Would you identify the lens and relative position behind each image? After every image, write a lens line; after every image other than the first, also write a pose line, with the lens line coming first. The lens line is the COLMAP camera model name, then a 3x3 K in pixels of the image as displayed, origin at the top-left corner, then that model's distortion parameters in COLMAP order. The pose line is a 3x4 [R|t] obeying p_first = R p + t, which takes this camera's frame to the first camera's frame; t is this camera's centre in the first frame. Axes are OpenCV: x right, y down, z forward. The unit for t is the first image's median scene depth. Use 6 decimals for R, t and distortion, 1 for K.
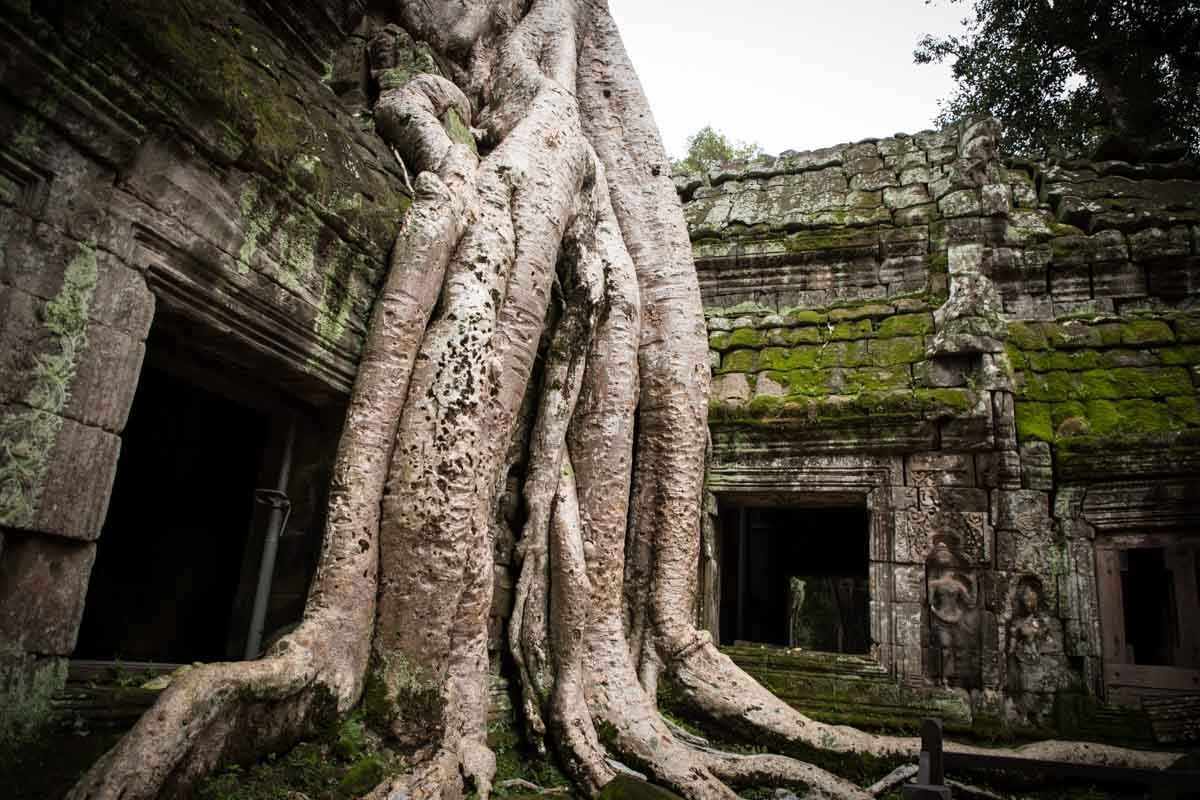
lens RADIAL K [[823.7, 0, 600.0], [0, 823.7, 400.0], [0, 0, 1]] dist [-0.089807, 0.079591]
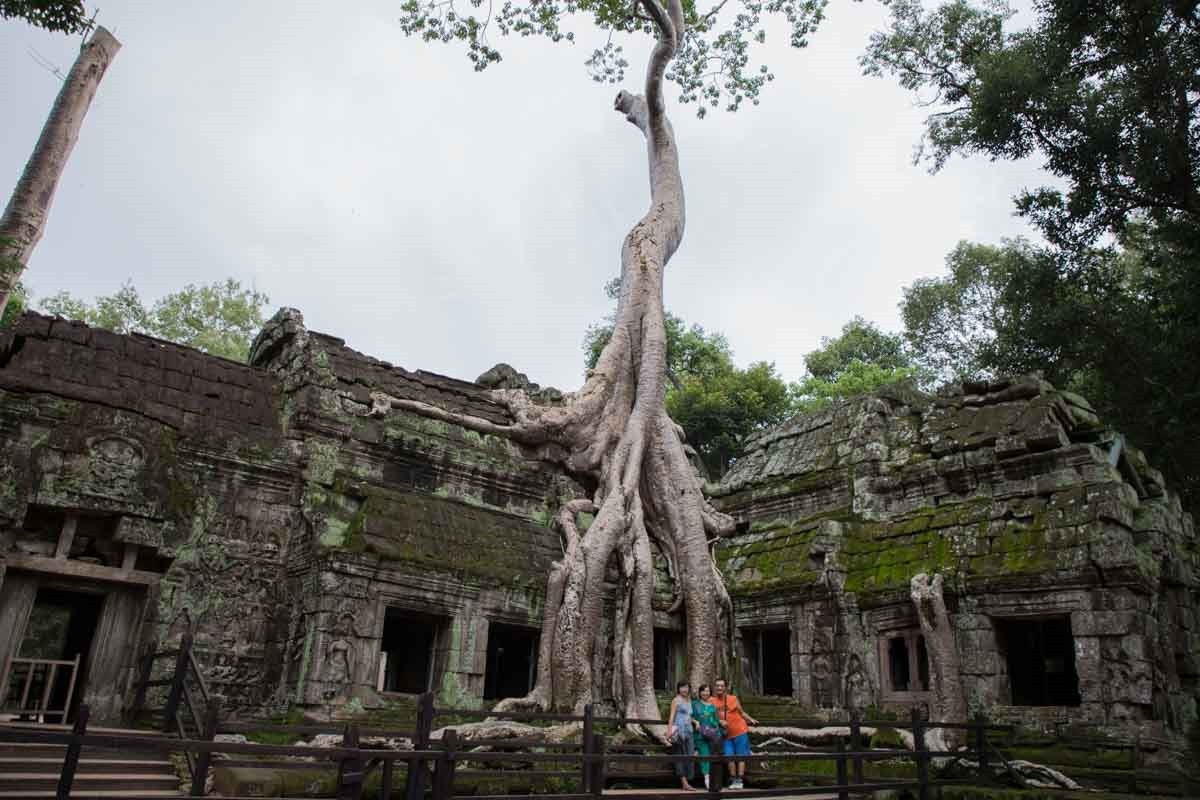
lens RADIAL K [[823.7, 0, 600.0], [0, 823.7, 400.0], [0, 0, 1]] dist [-0.089807, 0.079591]
pose [[0.858138, -0.232482, -0.457768, 1.115657], [0.175910, 0.970775, -0.163255, -0.216988], [0.482343, 0.059569, 0.873954, -1.313437]]
